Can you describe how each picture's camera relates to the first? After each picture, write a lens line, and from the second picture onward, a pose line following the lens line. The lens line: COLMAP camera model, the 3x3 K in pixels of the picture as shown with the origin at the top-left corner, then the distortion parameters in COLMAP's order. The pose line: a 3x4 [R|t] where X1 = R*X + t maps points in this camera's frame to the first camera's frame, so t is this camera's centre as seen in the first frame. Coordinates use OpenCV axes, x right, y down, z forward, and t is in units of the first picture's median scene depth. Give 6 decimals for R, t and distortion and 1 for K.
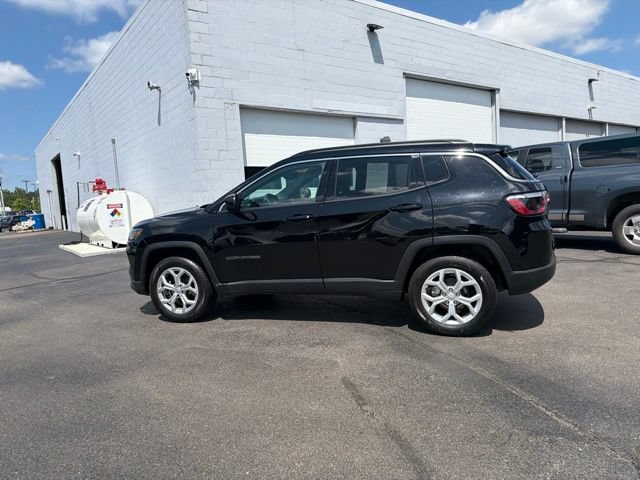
lens RADIAL K [[452.3, 0, 319.9], [0, 452.3, 240.0], [0, 0, 1]] dist [0.034286, -0.042271]
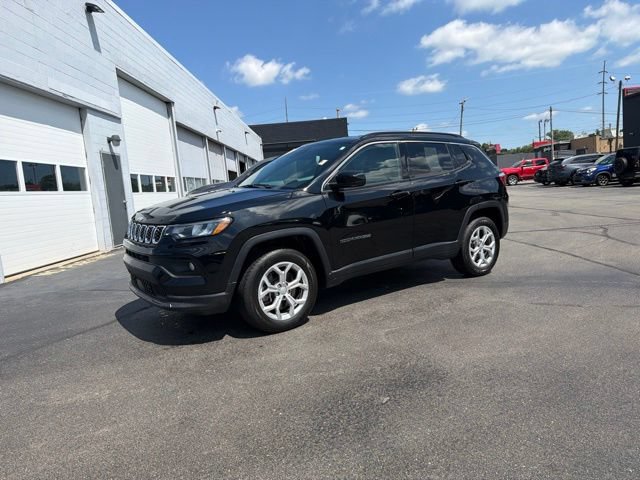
lens RADIAL K [[452.3, 0, 322.0], [0, 452.3, 235.9], [0, 0, 1]] dist [0.034286, -0.042271]
pose [[0.583521, -0.079959, 0.808152, -0.914868], [0.123667, 0.992284, 0.008884, 0.015946], [-0.802627, 0.094757, 0.588907, 0.467327]]
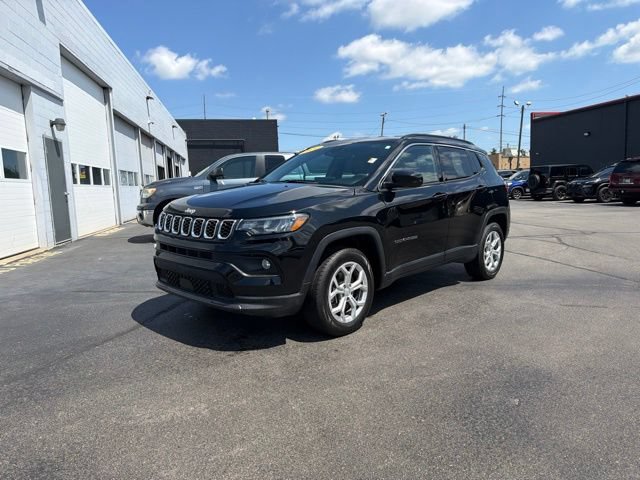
lens RADIAL K [[452.3, 0, 322.7], [0, 452.3, 238.9], [0, 0, 1]] dist [0.034286, -0.042271]
pose [[0.420738, -0.065250, 0.904832, -1.019402], [0.093898, 0.995185, 0.028104, -0.003896], [-0.902310, 0.073137, 0.424839, 0.710751]]
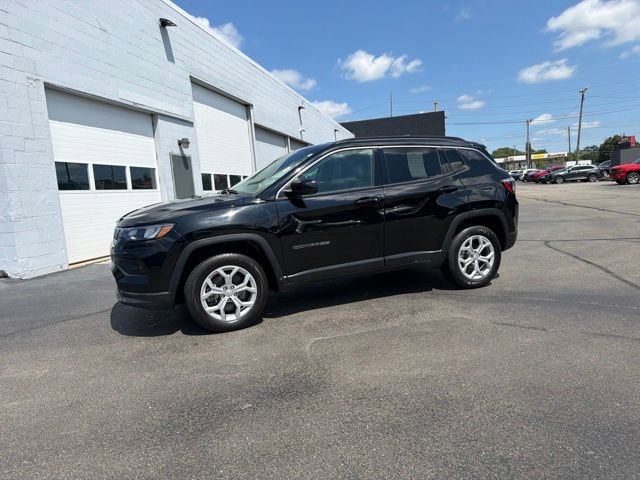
lens RADIAL K [[452.3, 0, 322.0], [0, 452.3, 239.0], [0, 0, 1]] dist [0.034286, -0.042271]
pose [[0.755298, -0.069320, 0.651705, -0.727907], [0.091151, 0.995837, 0.000284, 0.026050], [-0.649012, 0.059189, 0.758472, 0.242297]]
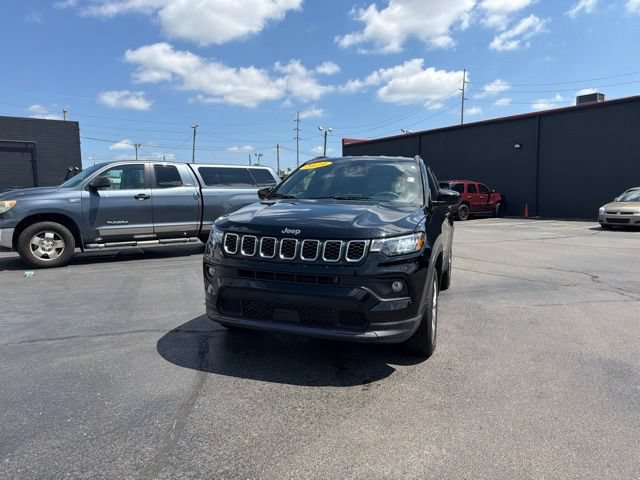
lens RADIAL K [[452.3, 0, 322.9], [0, 452.3, 238.5], [0, 0, 1]] dist [0.034286, -0.042271]
pose [[-0.003144, -0.039504, 0.999214, -1.084551], [0.105104, 0.993672, 0.039616, -0.059934], [-0.994456, 0.105146, 0.001028, 1.176822]]
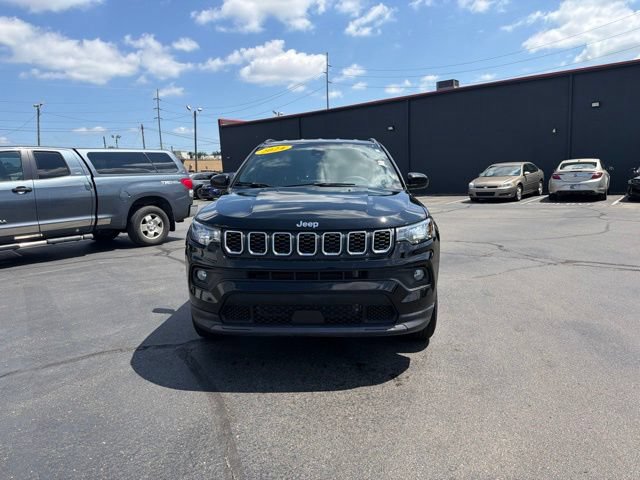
lens RADIAL K [[452.3, 0, 323.1], [0, 452.3, 235.2], [0, 0, 1]] dist [0.034286, -0.042271]
pose [[-0.281239, -0.061427, 0.957670, -1.004044], [0.147341, 0.983352, 0.106344, -0.095302], [-0.948259, 0.171012, -0.267506, 1.363270]]
